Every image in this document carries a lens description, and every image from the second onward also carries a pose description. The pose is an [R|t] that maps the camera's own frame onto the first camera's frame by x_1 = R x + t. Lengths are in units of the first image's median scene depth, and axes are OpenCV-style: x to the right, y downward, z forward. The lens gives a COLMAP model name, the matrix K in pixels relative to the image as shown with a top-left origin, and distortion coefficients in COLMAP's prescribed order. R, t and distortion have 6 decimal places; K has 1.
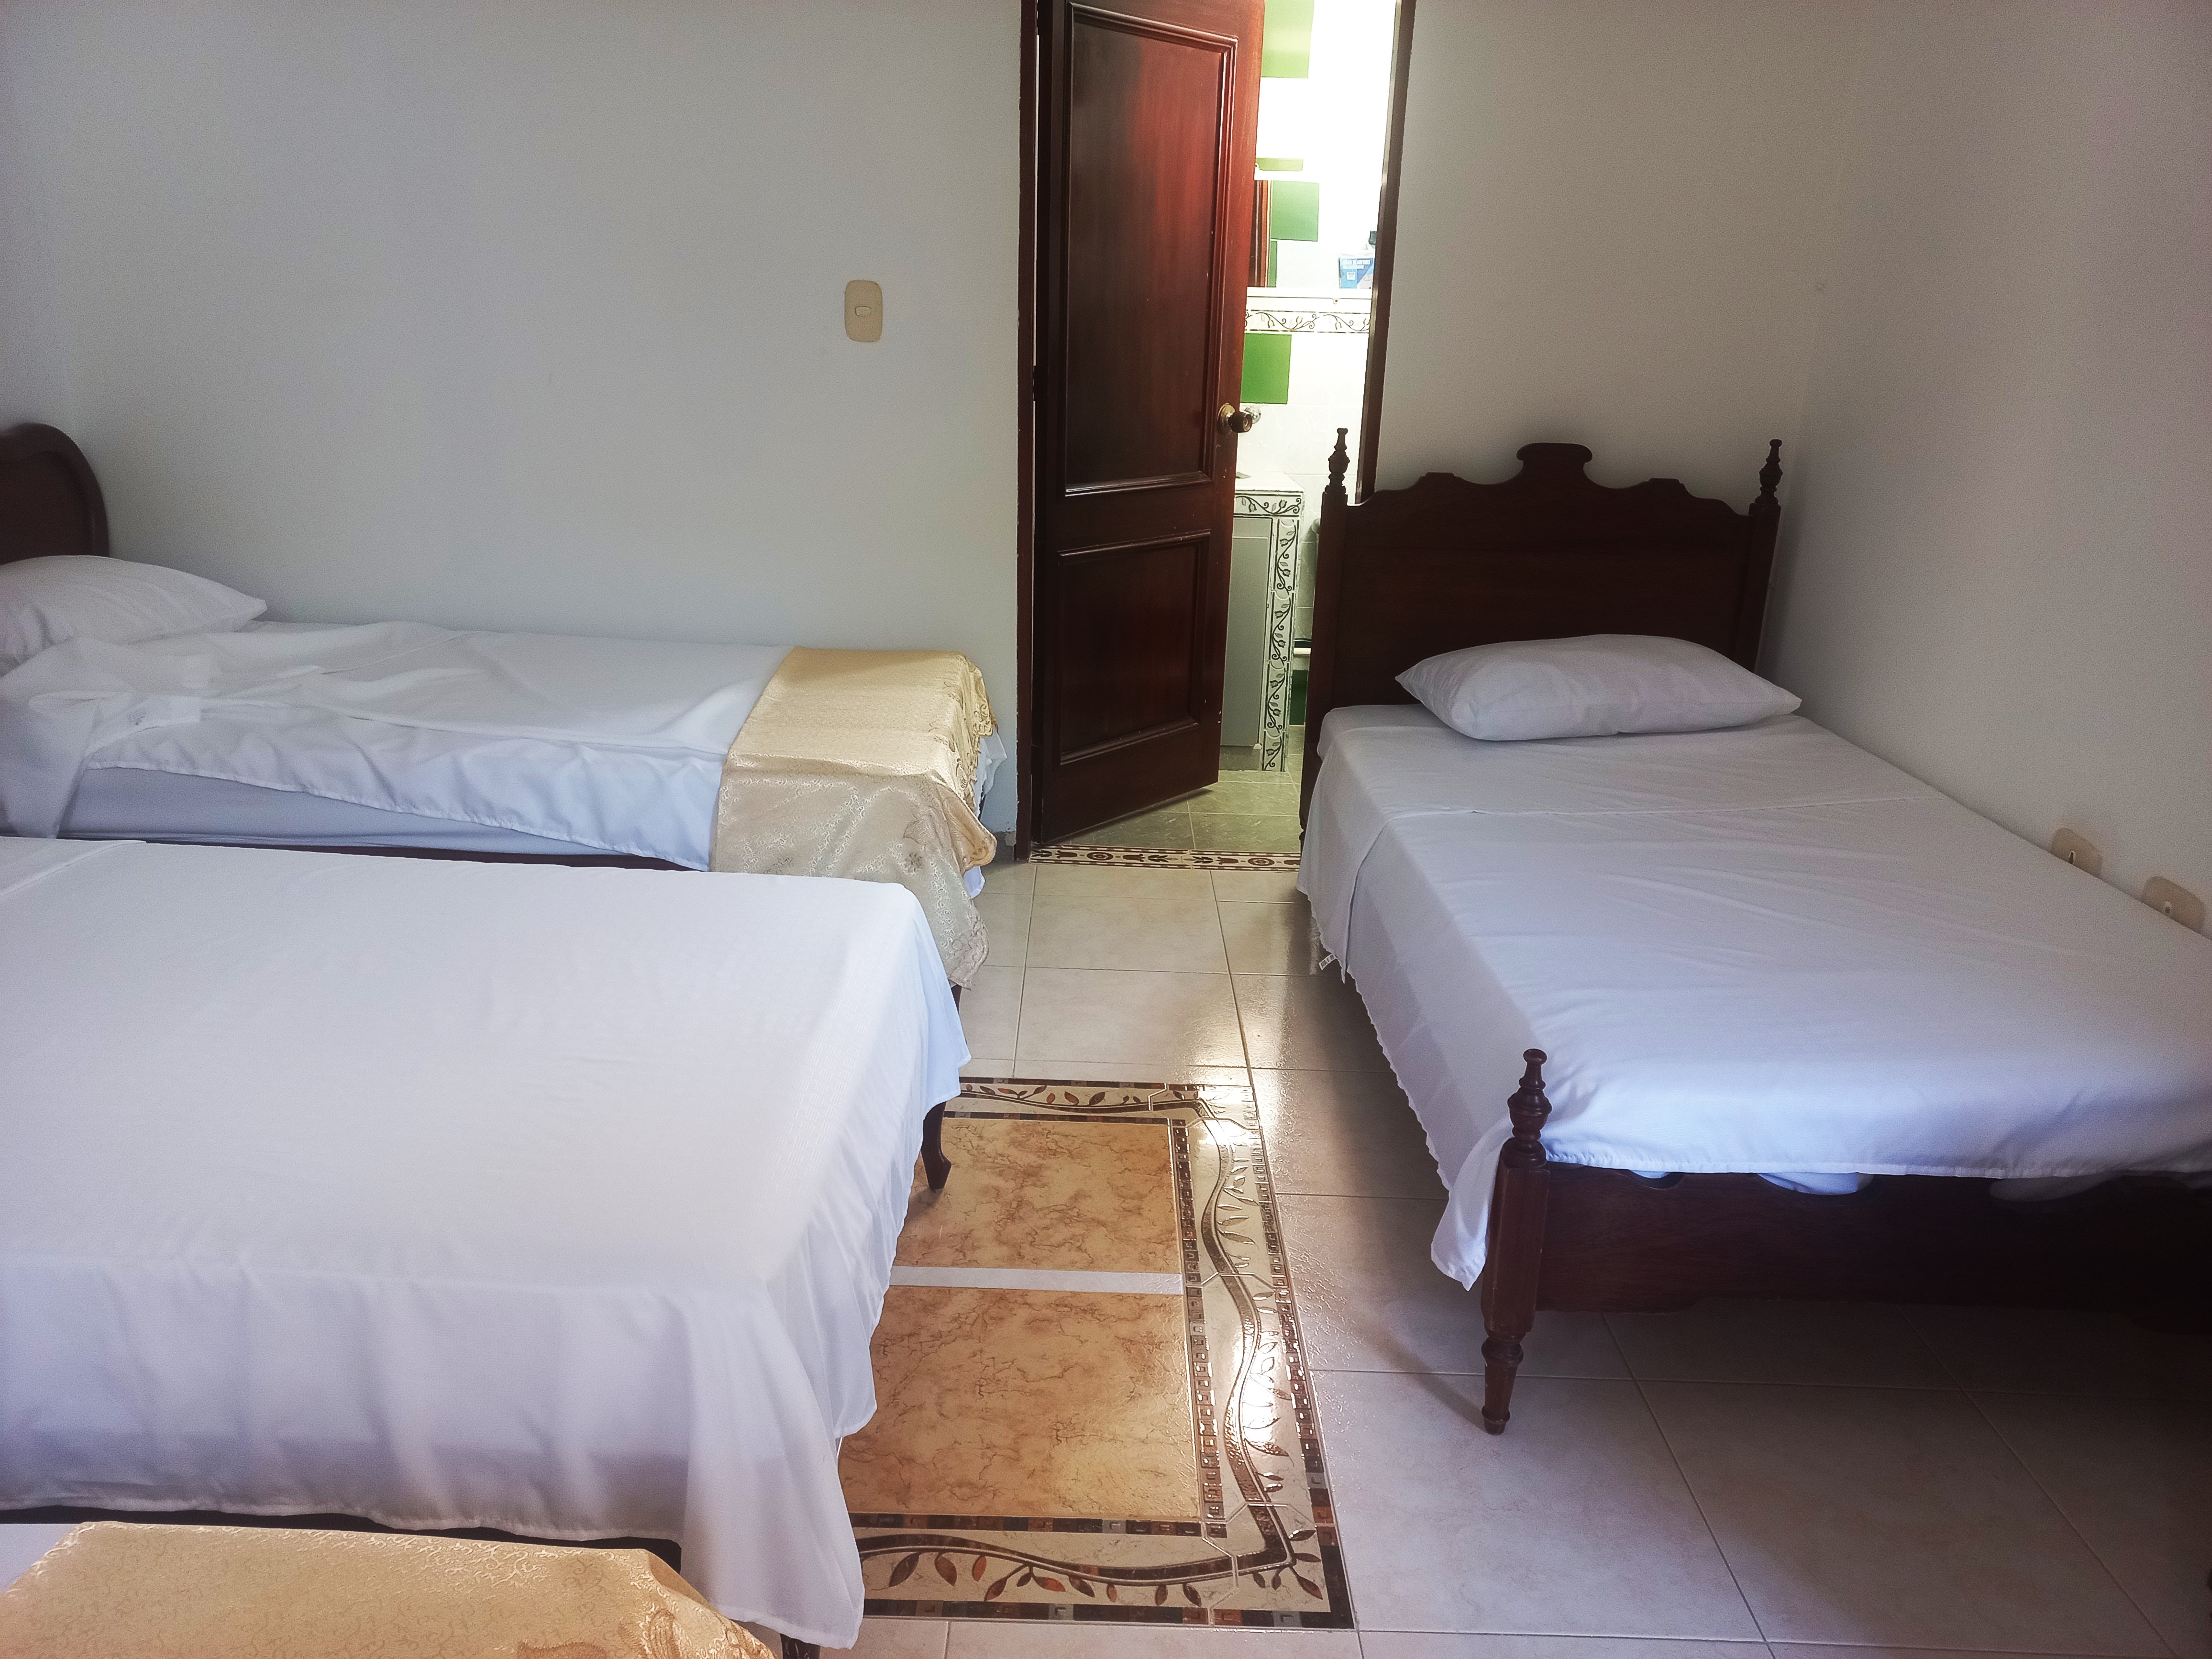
lens RADIAL K [[1618.3, 0, 1106.0], [0, 1618.3, 829.5], [0, 0, 1]] dist [0.084939, -0.000038]
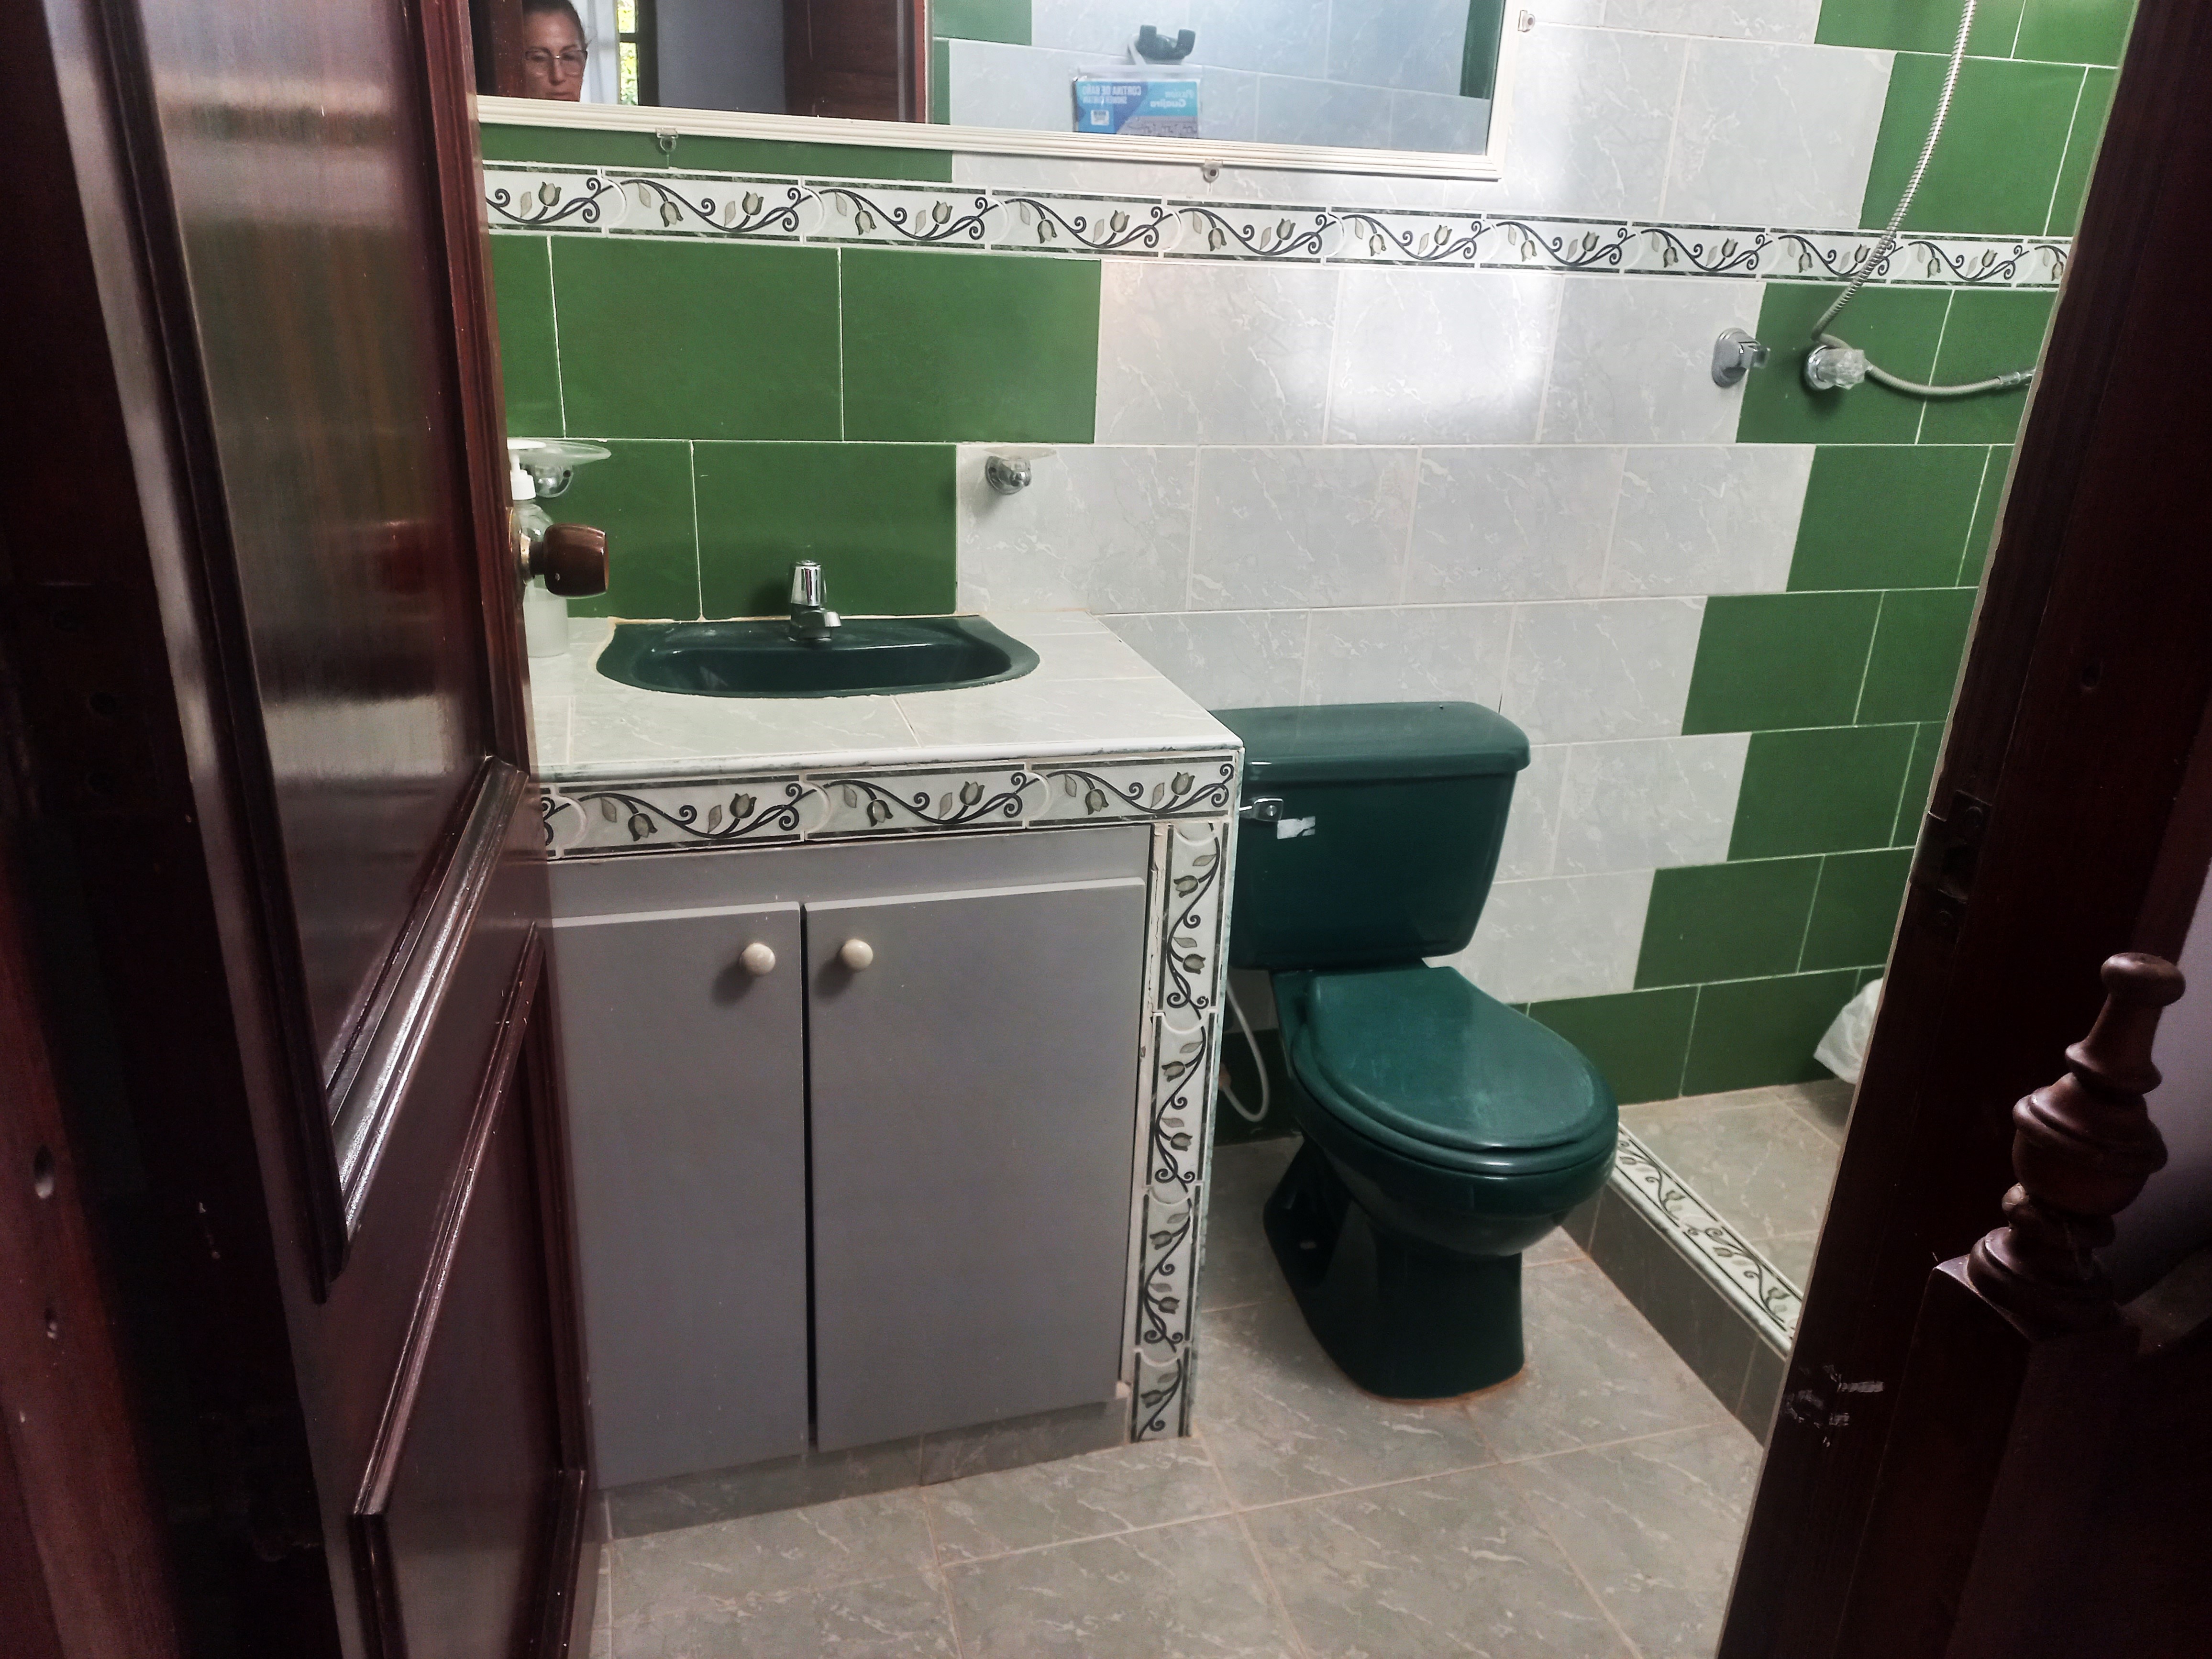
lens RADIAL K [[1618.3, 0, 1106.0], [0, 1618.3, 829.5], [0, 0, 1]] dist [0.084939, -0.000038]
pose [[0.962367, -0.085619, 0.257911, 0.005064], [0.066807, 0.994484, 0.080856, -0.215871], [-0.263412, -0.060583, 0.962779, 0.666912]]
